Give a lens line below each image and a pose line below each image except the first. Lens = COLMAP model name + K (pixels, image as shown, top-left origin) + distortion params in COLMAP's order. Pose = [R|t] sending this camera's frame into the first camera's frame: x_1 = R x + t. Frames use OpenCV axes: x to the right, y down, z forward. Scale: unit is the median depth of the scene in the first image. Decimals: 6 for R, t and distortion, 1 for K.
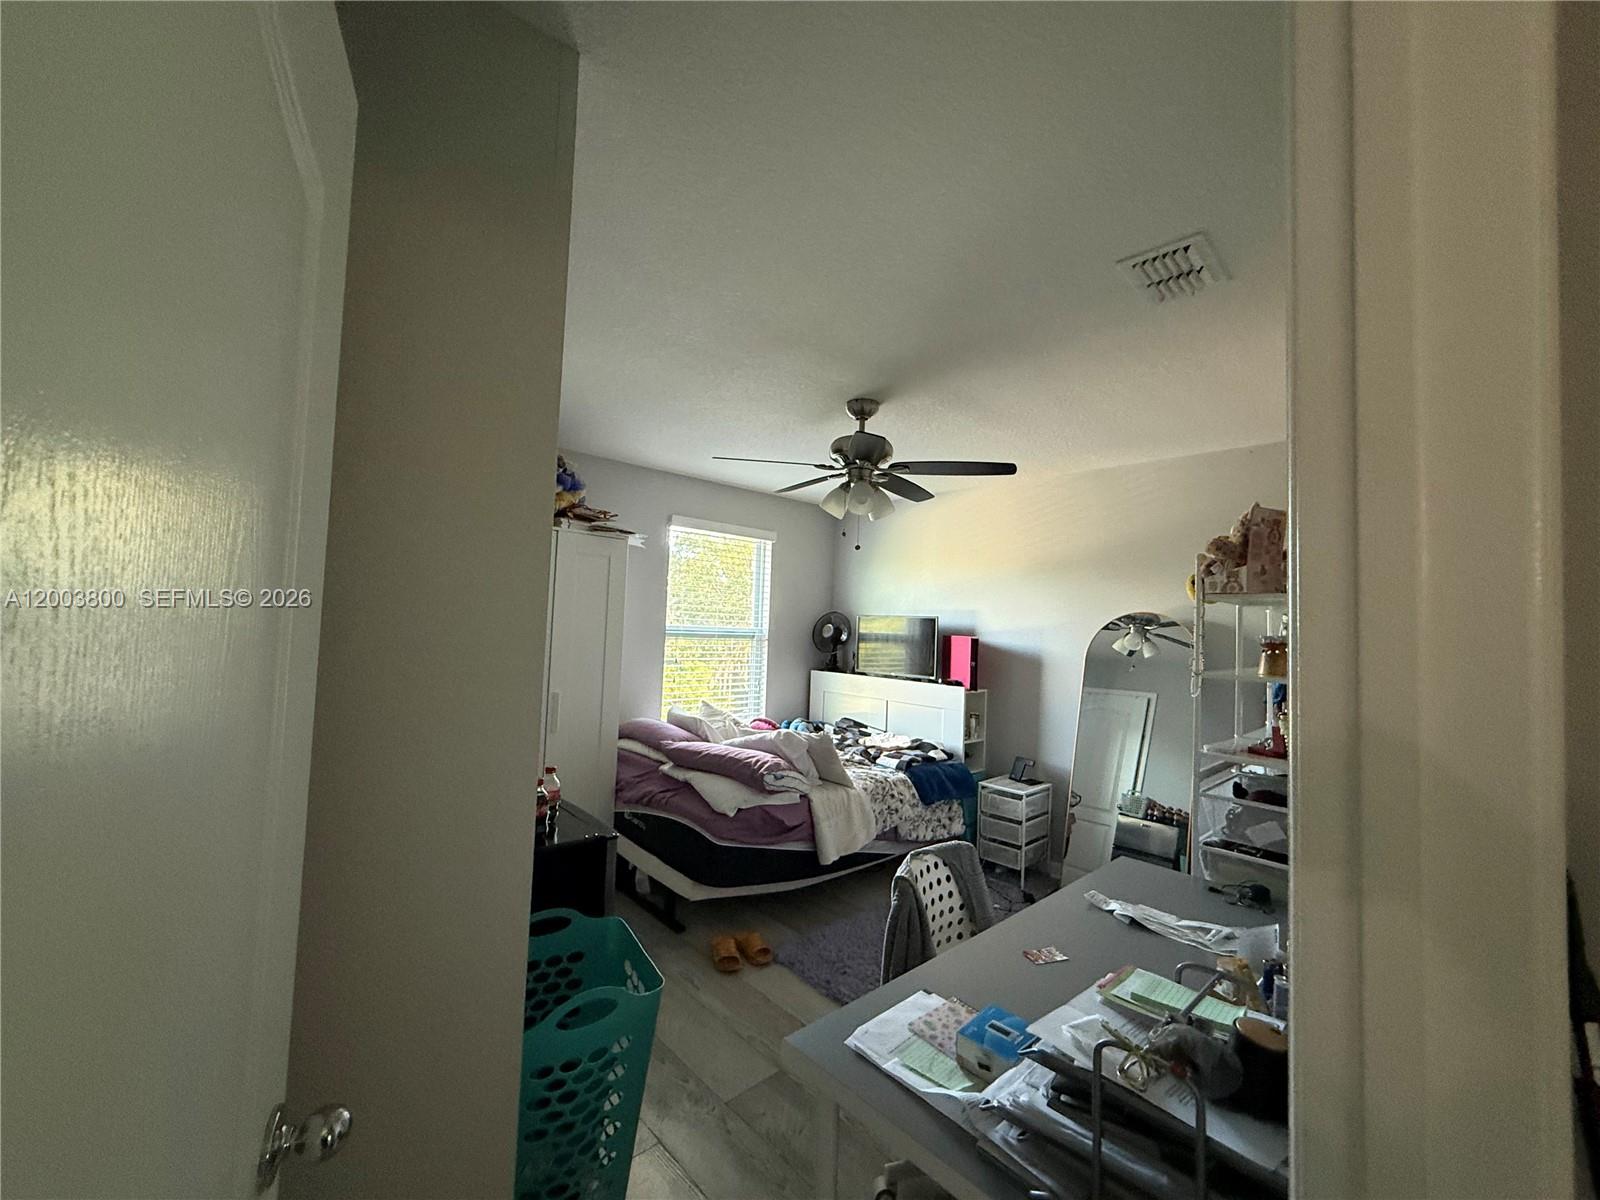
lens RADIAL K [[640.2, 0, 795.3], [0, 640.2, 600.1], [0, 0, 1]] dist [-0.000603, 0.000379]
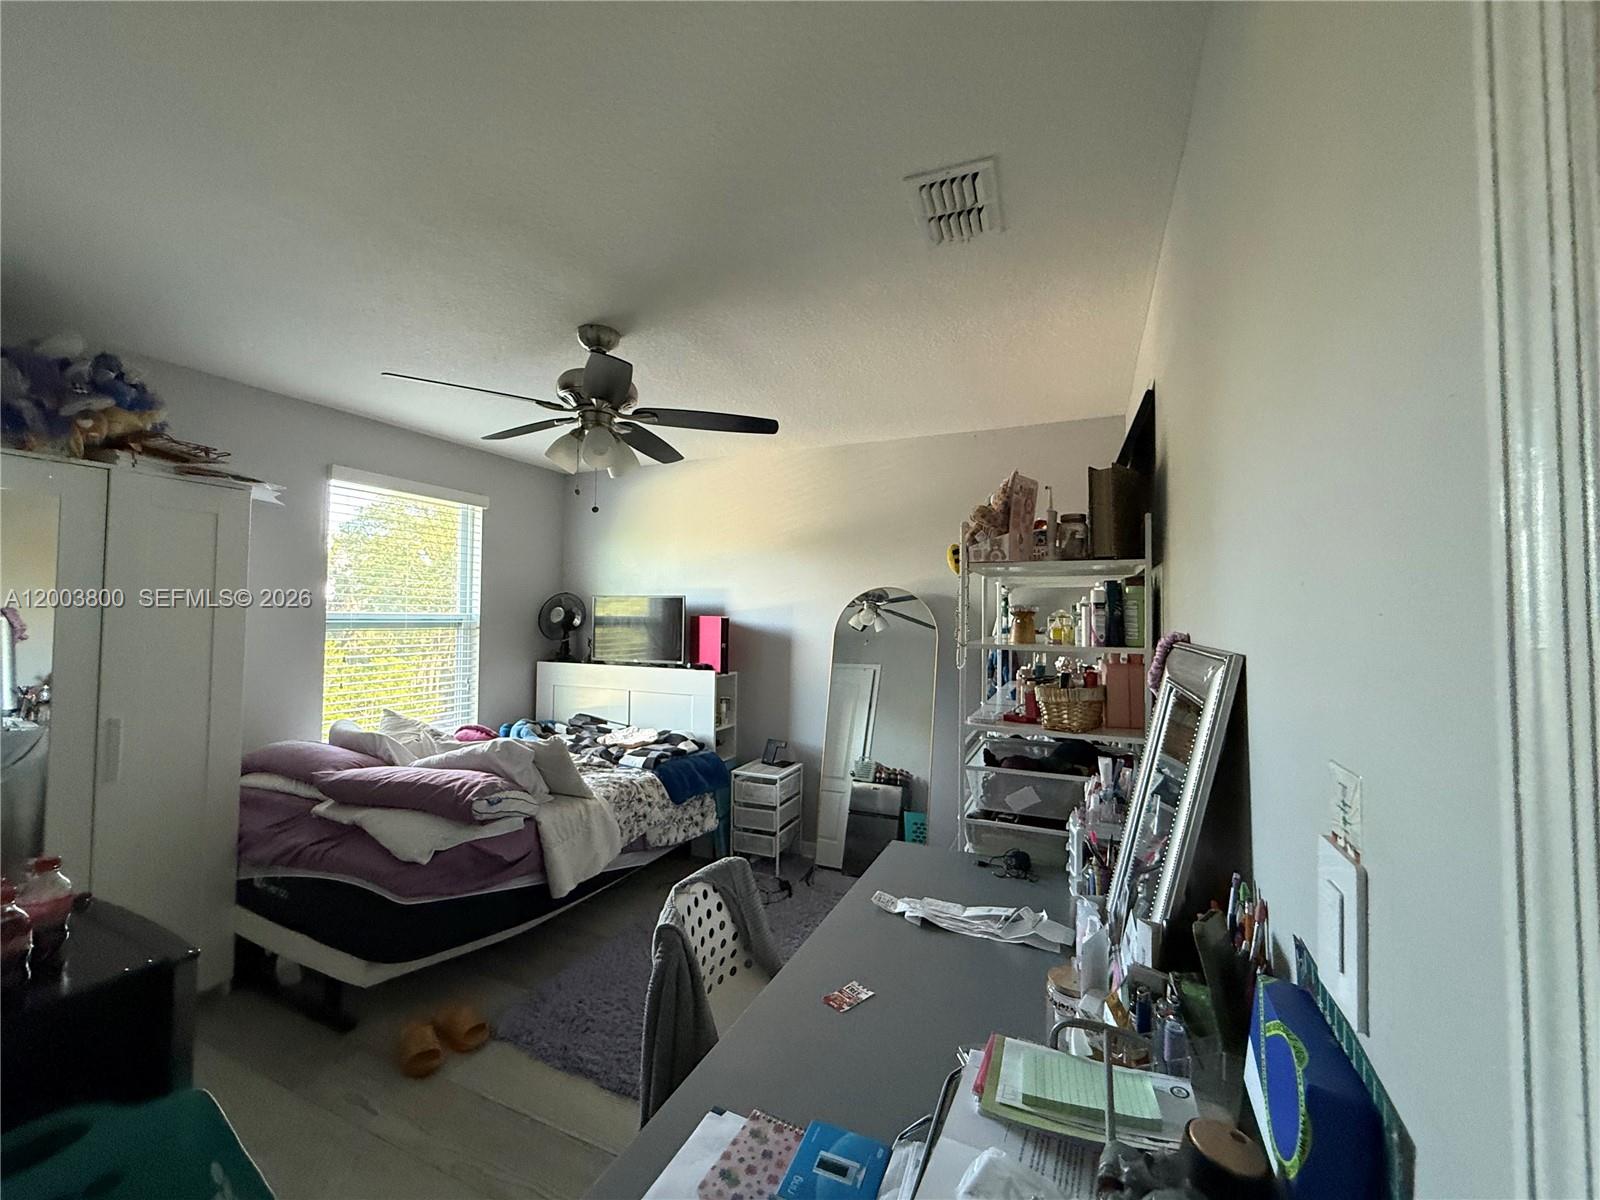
lens RADIAL K [[640.2, 0, 797.1], [0, 640.2, 599.2], [0, 0, 1]] dist [-0.000603, 0.000379]
pose [[0.916830, -0.016952, 0.398917, 0.005412], [0.007451, 0.999651, 0.025355, 0.011825], [-0.399208, -0.020274, 0.916636, 0.130344]]
